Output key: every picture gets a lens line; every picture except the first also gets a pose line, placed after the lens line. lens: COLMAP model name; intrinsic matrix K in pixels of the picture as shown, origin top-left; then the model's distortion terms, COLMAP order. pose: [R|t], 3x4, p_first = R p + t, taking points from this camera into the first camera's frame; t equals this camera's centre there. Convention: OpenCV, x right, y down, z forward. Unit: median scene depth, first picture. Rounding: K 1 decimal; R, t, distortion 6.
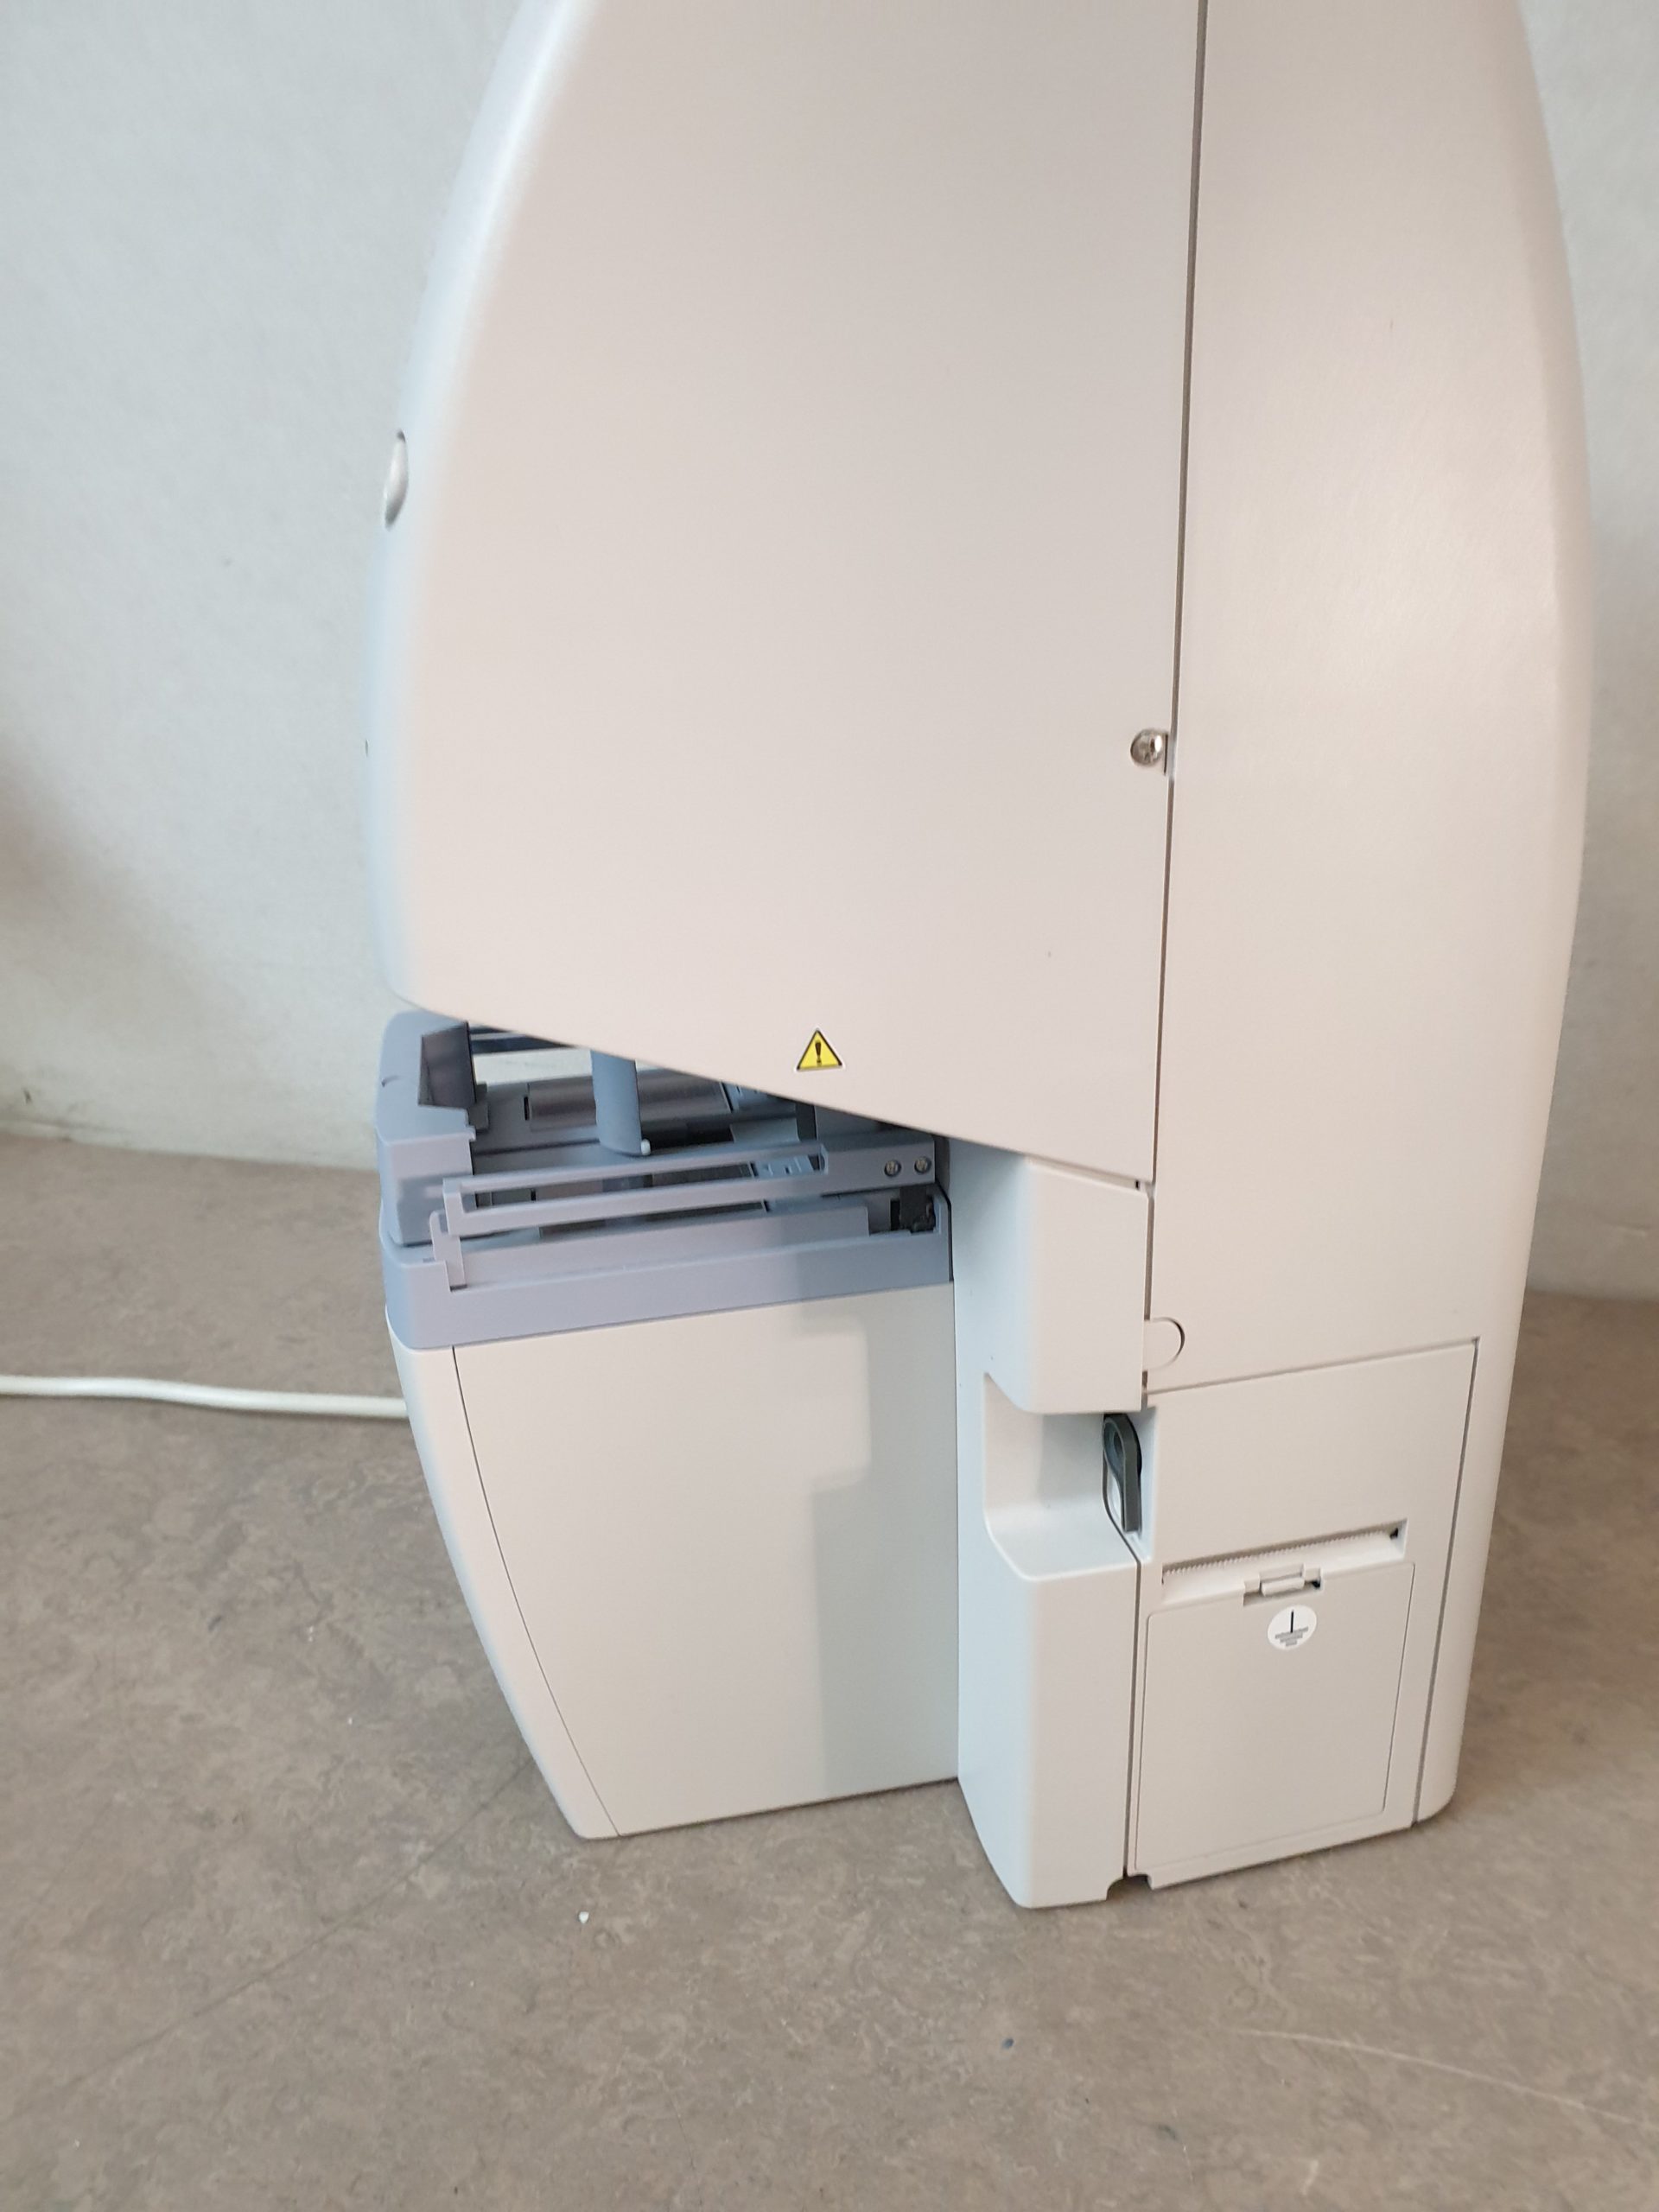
lens RADIAL K [[1797.4, 0, 835.1], [0, 1797.4, 1151.0], [0, 0, 1]] dist [-0.056844, 0.144764]
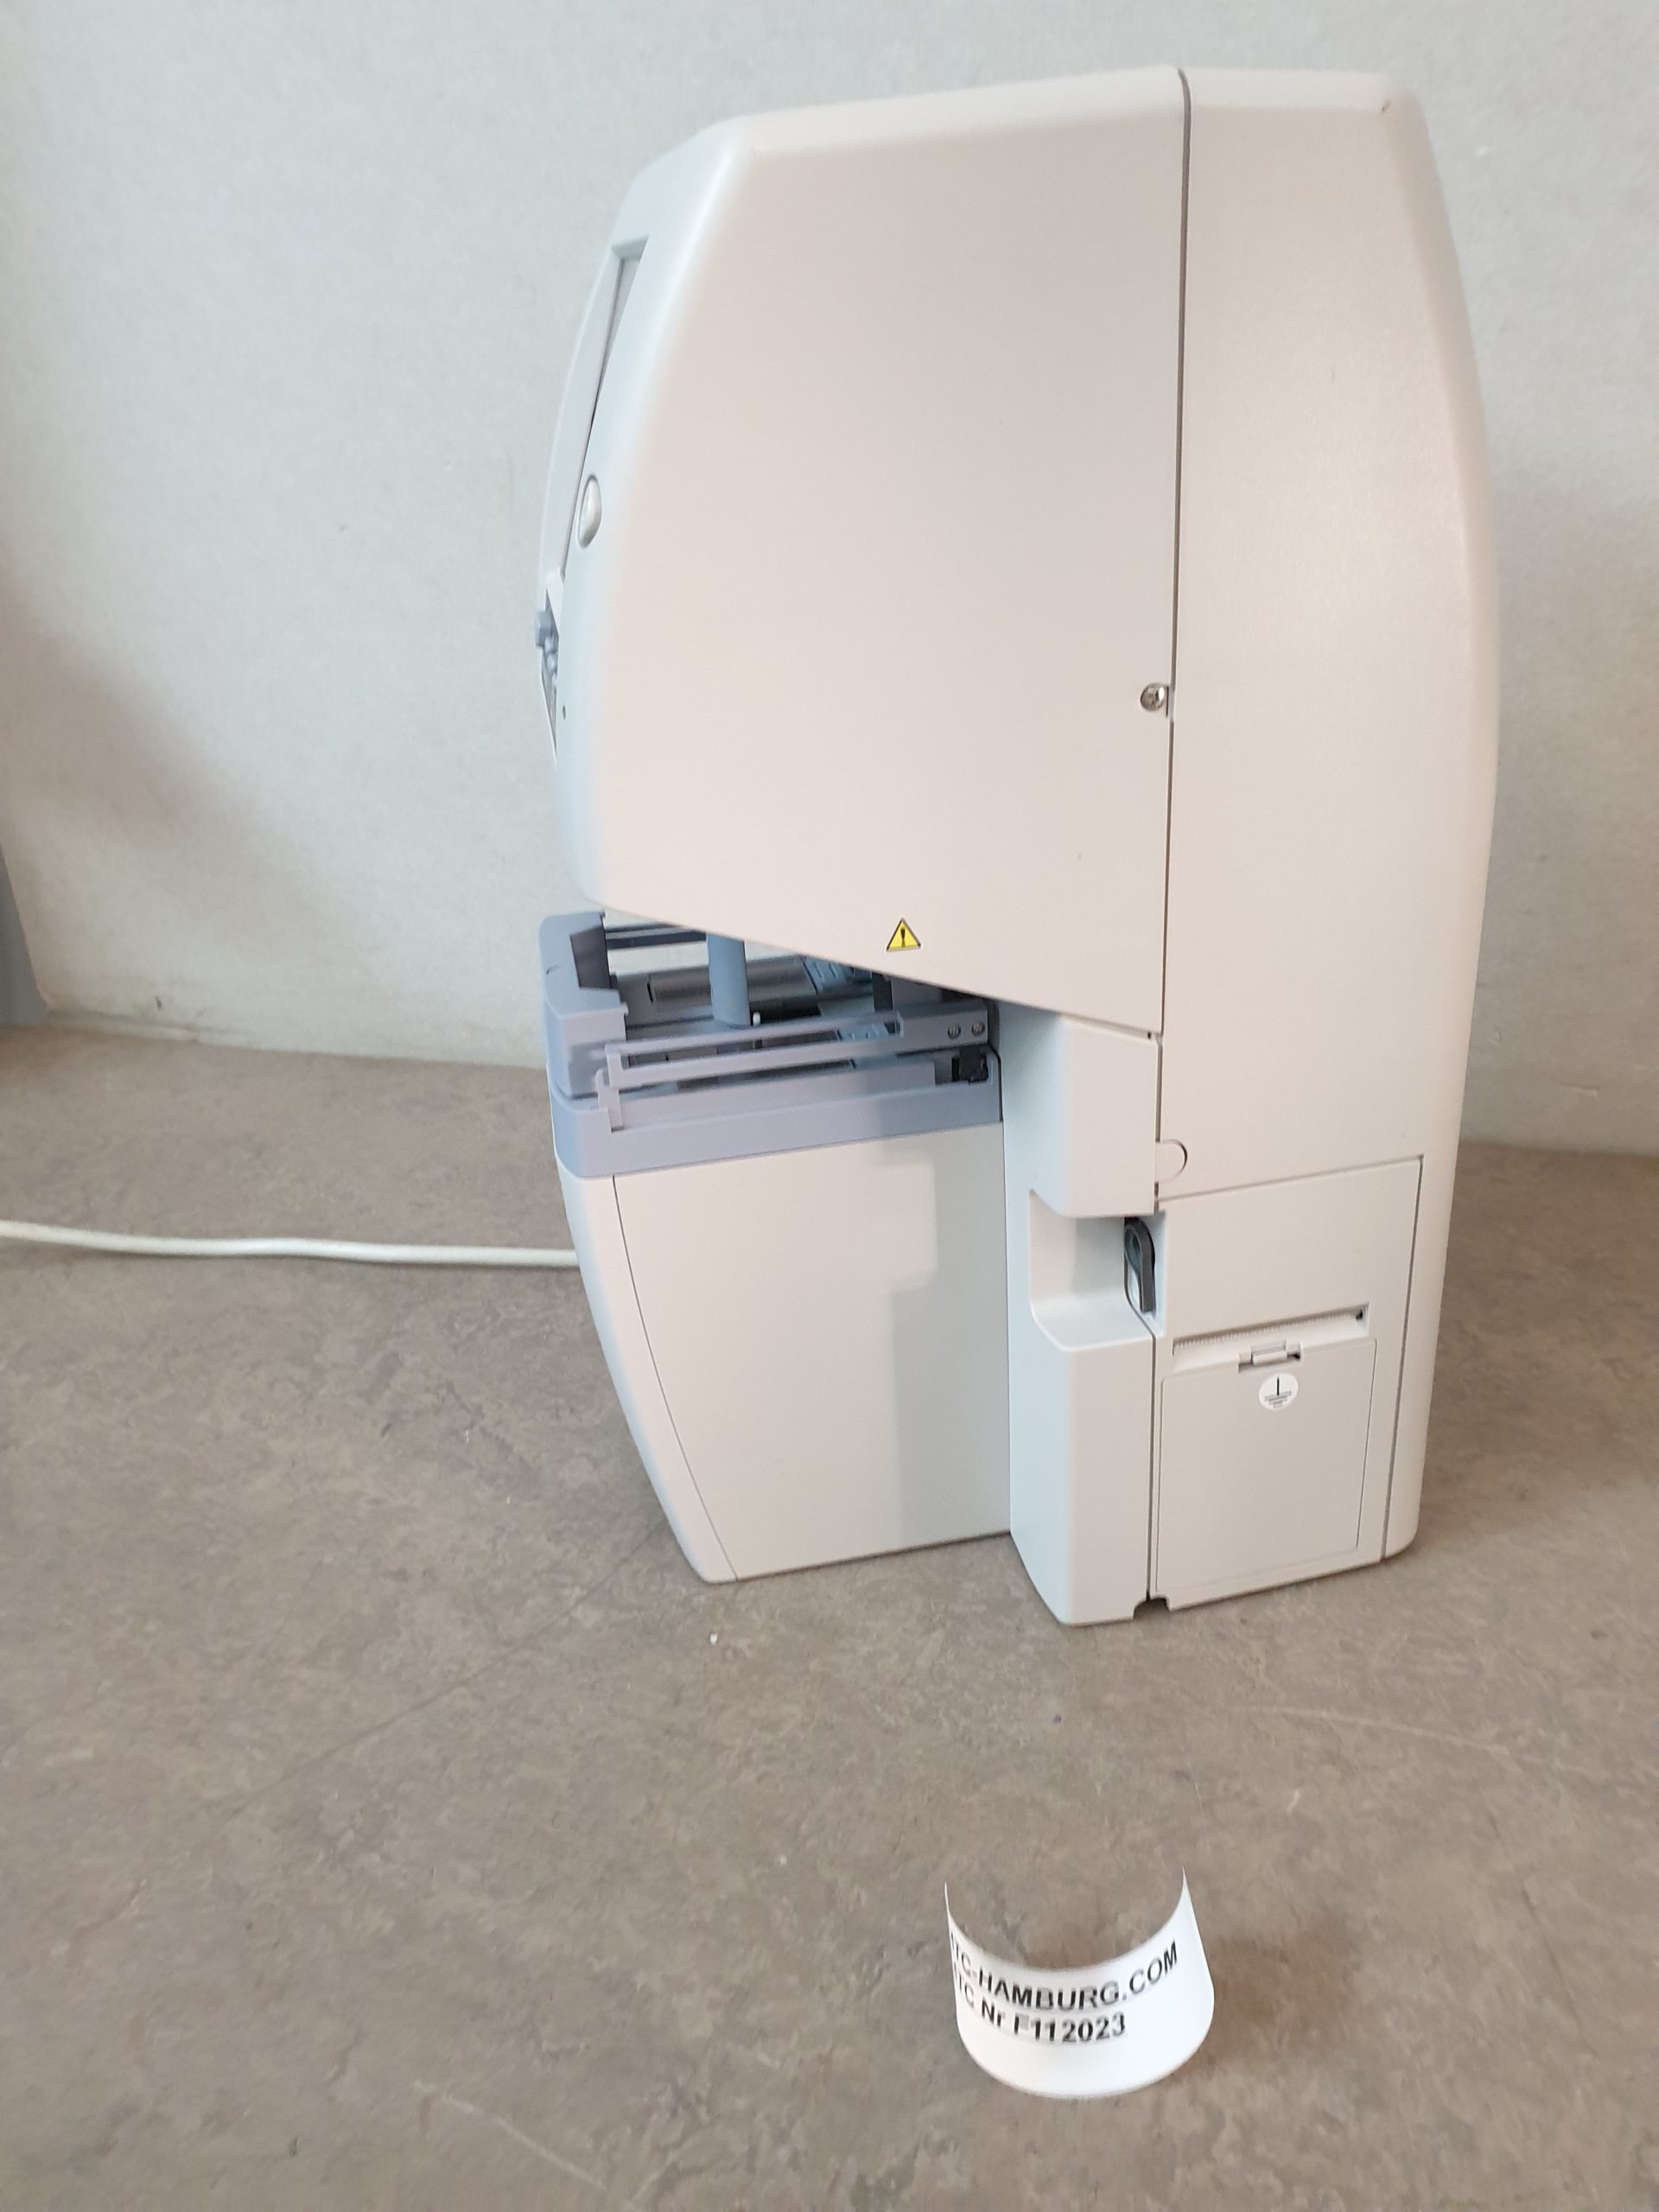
lens RADIAL K [[1779.0, 0, 829.5], [0, 1779.0, 1106.0], [0, 0, 1]] dist [0.023715, -0.028126]
pose [[0.999787, -0.016597, -0.012304, -0.038497], [0.016885, 0.999576, 0.023738, 0.029493], [0.011905, -0.023941, 0.999642, -0.235584]]
